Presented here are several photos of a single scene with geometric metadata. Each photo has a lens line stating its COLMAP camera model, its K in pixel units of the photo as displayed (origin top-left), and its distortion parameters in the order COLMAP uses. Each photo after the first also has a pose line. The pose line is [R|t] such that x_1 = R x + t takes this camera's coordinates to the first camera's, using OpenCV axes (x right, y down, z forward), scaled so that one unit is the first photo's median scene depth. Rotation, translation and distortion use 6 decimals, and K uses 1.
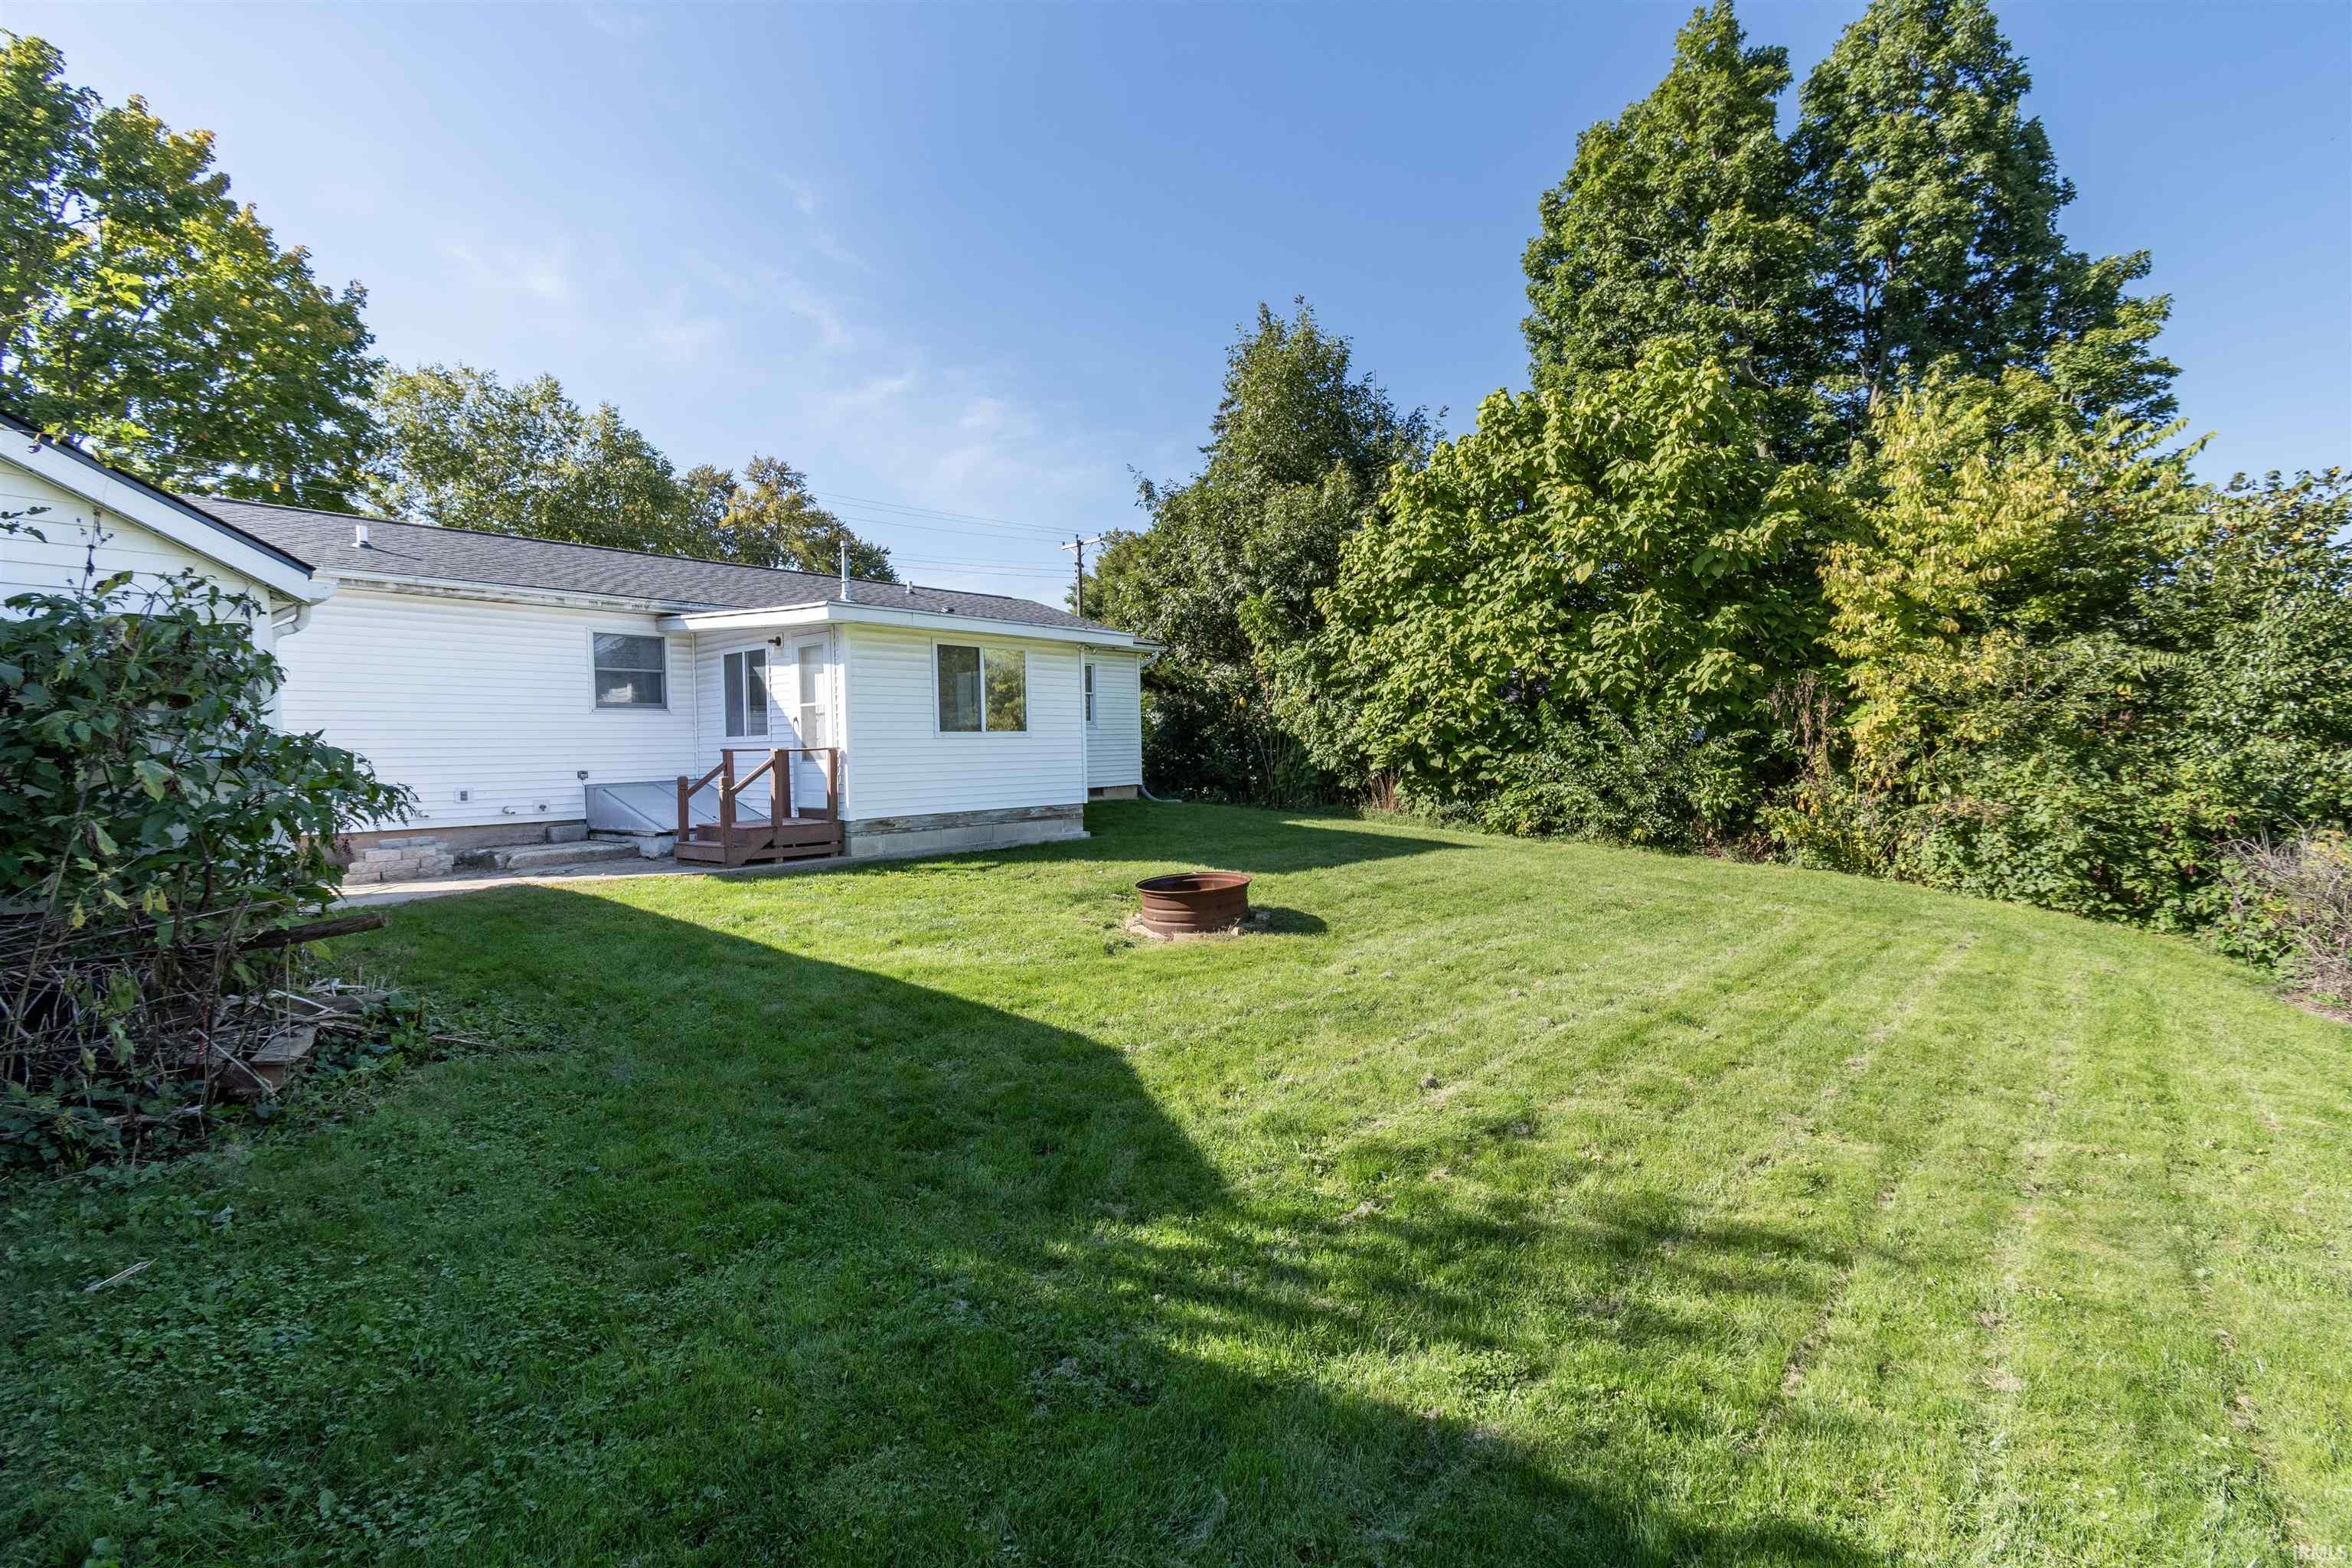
lens RADIAL K [[1035.2, 0, 1191.0], [0, 1035.2, 802.2], [0, 0, 1]] dist [0.001145, -0.001908]
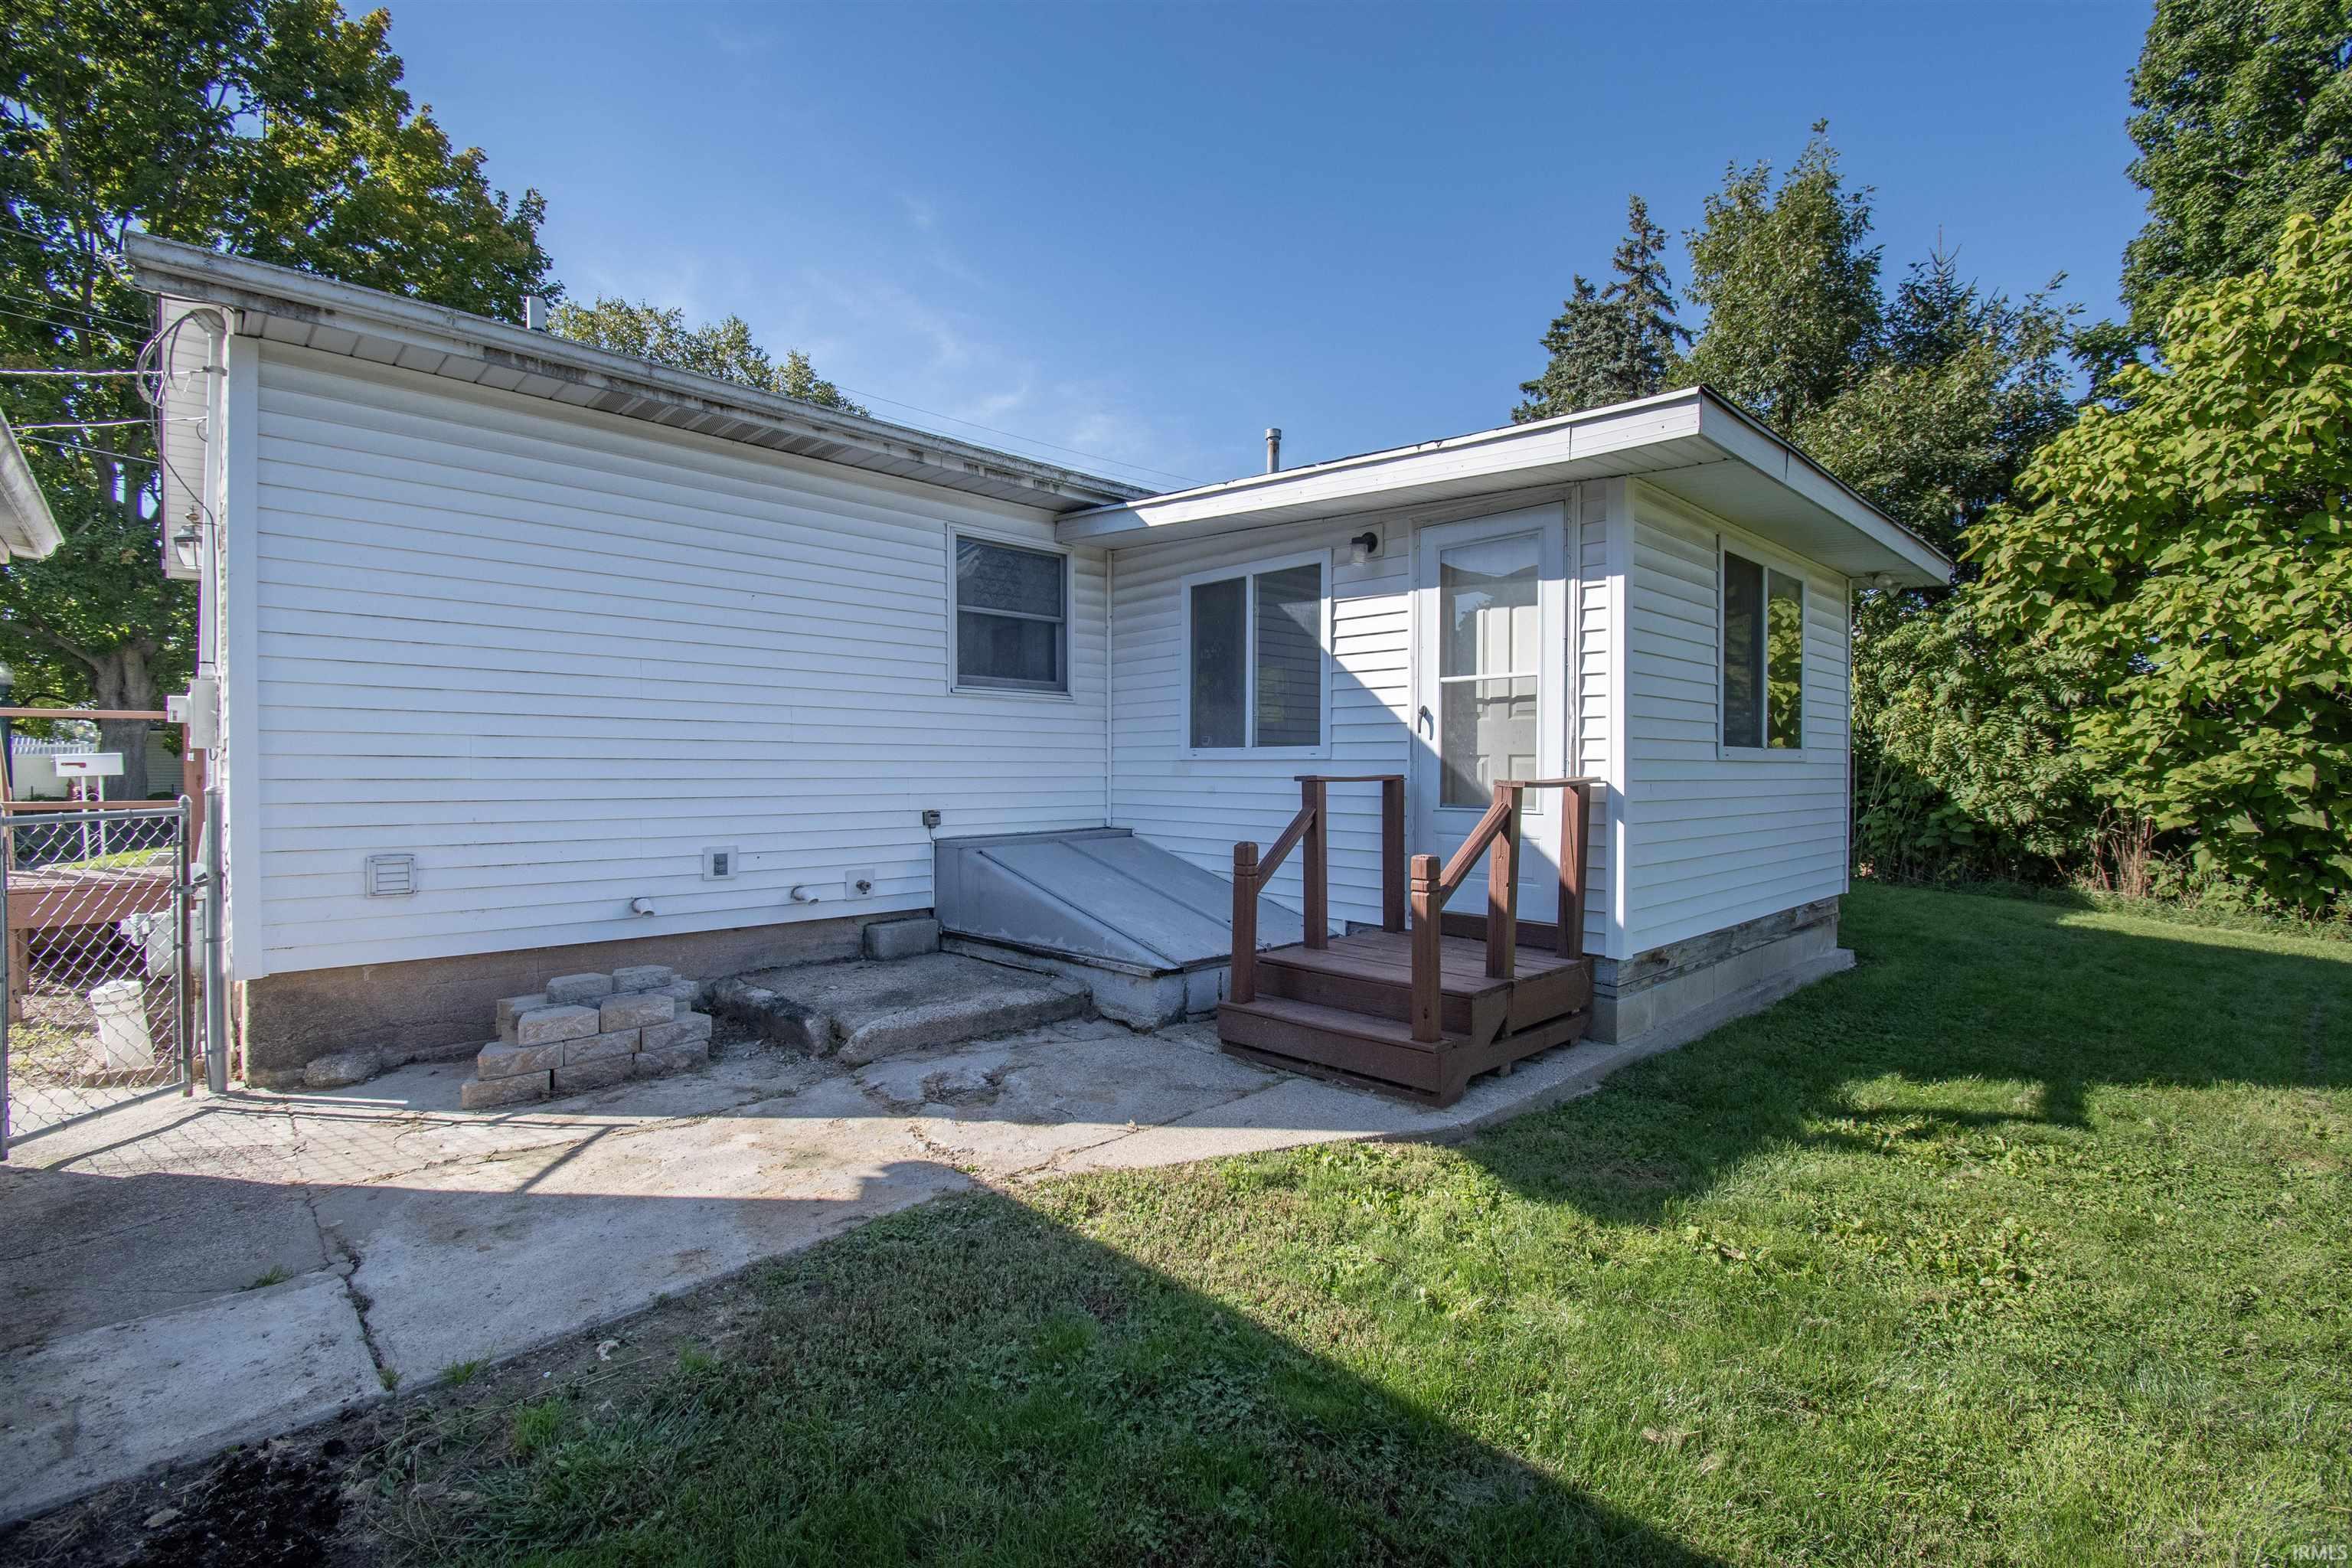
lens RADIAL K [[1035.2, 0, 1173.7], [0, 1035.2, 768.2], [0, 0, 1]] dist [0.001145, -0.001908]
pose [[0.994531, 0.024666, -0.101486, -0.353340], [-0.029553, 0.998461, -0.046931, -0.025037], [0.100172, 0.049674, 0.993729, 0.434445]]
